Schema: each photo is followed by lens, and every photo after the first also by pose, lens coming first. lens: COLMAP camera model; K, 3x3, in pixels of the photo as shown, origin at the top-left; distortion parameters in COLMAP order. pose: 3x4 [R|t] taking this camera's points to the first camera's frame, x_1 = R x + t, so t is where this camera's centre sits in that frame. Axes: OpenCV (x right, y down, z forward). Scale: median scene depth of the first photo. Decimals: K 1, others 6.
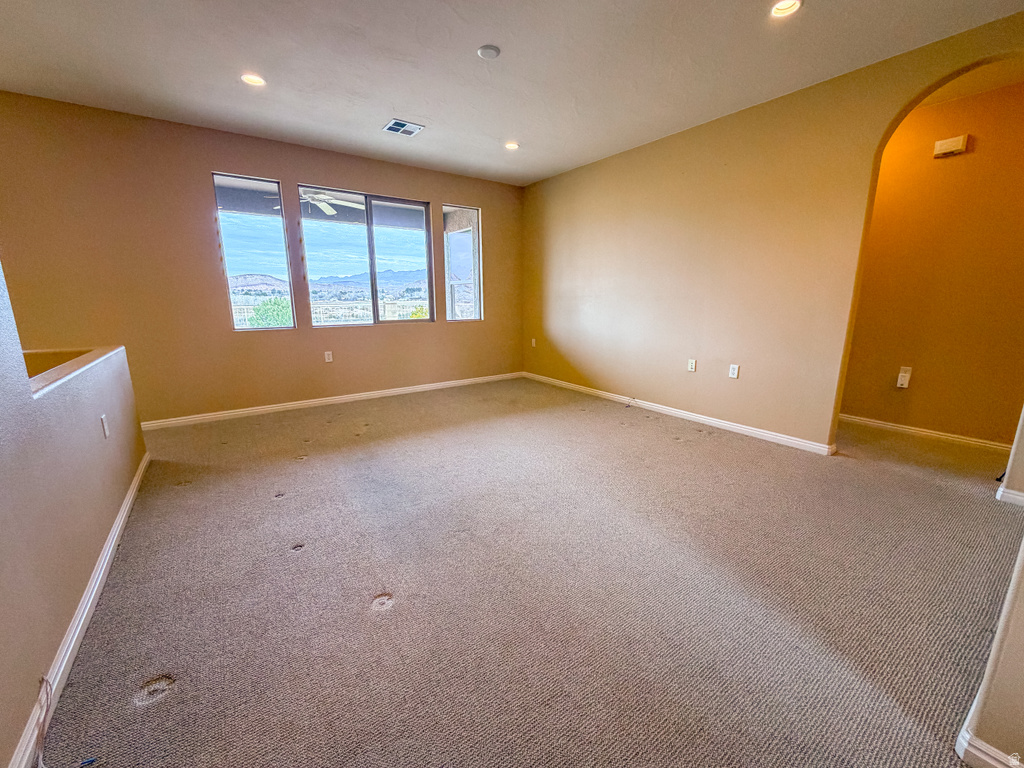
lens RADIAL K [[413.8, 0, 518.4], [0, 413.8, 376.0], [0, 0, 1]] dist [0.001559, -0.001530]
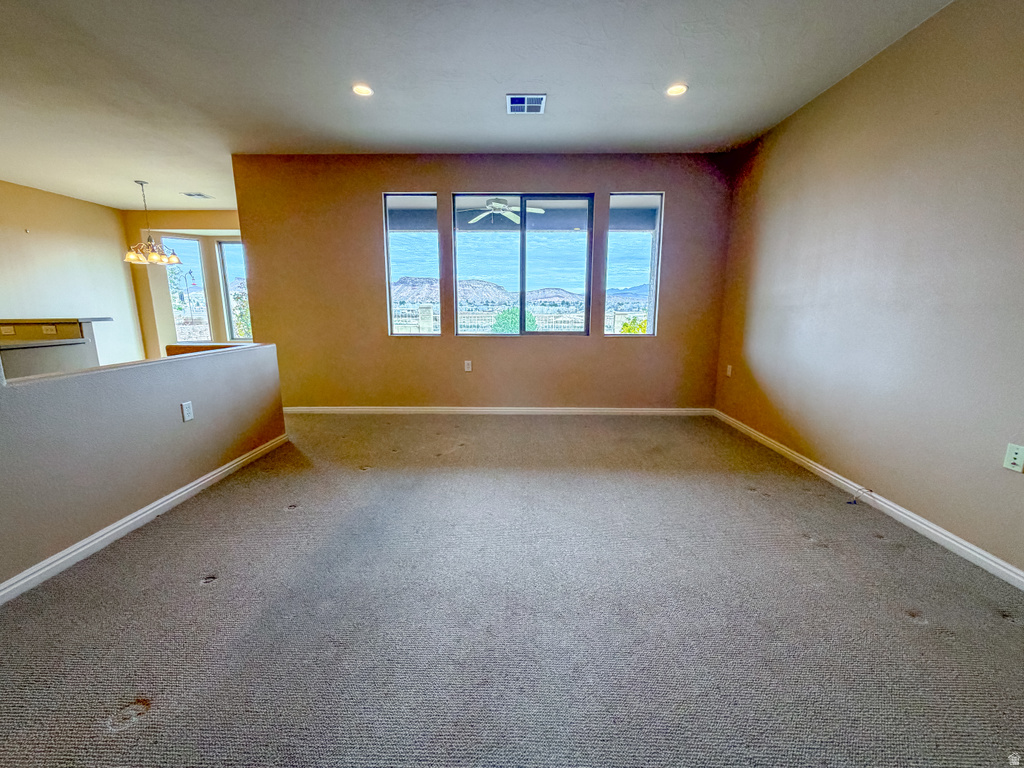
lens RADIAL K [[413.8, 0, 515.9], [0, 413.8, 377.1], [0, 0, 1]] dist [0.001559, -0.001530]
pose [[0.802905, 0.103153, -0.587114, 0.220472], [-0.116656, 0.993060, 0.014944, -0.050966], [0.584580, 0.056492, 0.809367, 0.291652]]
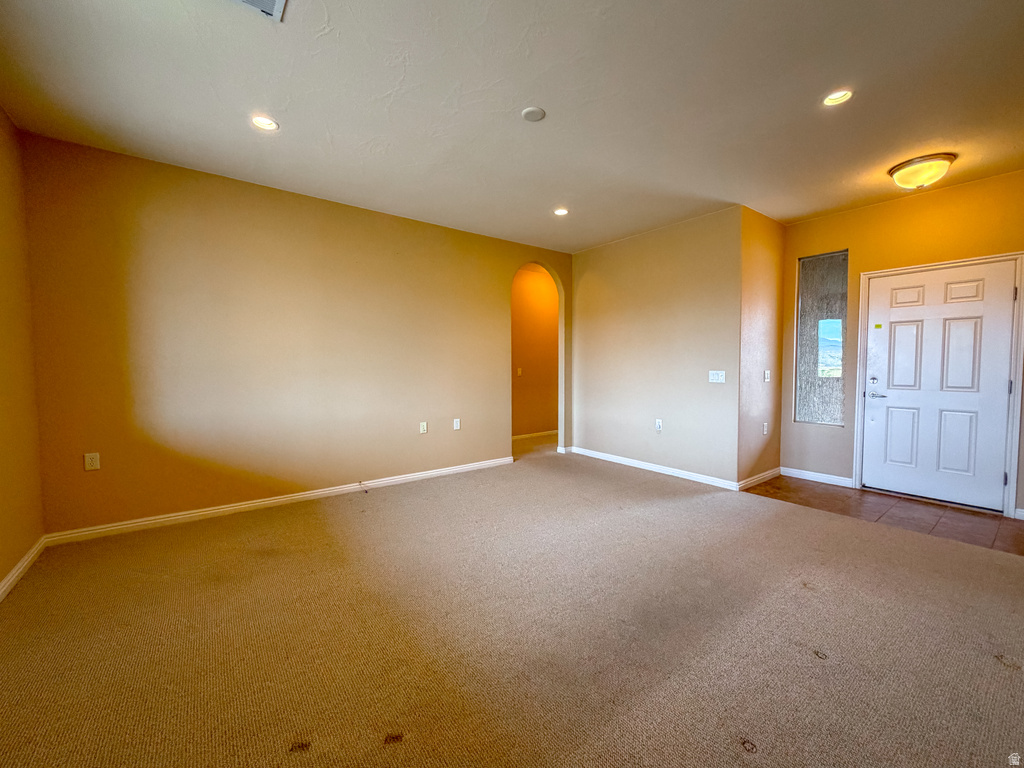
lens RADIAL K [[413.8, 0, 510.2], [0, 413.8, 382.3], [0, 0, 1]] dist [0.001559, -0.001530]
pose [[-0.004144, -0.040826, 0.999158, -0.614338], [0.191309, 0.980679, 0.040864, -0.133401], [-0.981521, 0.191318, 0.003746, 0.678964]]
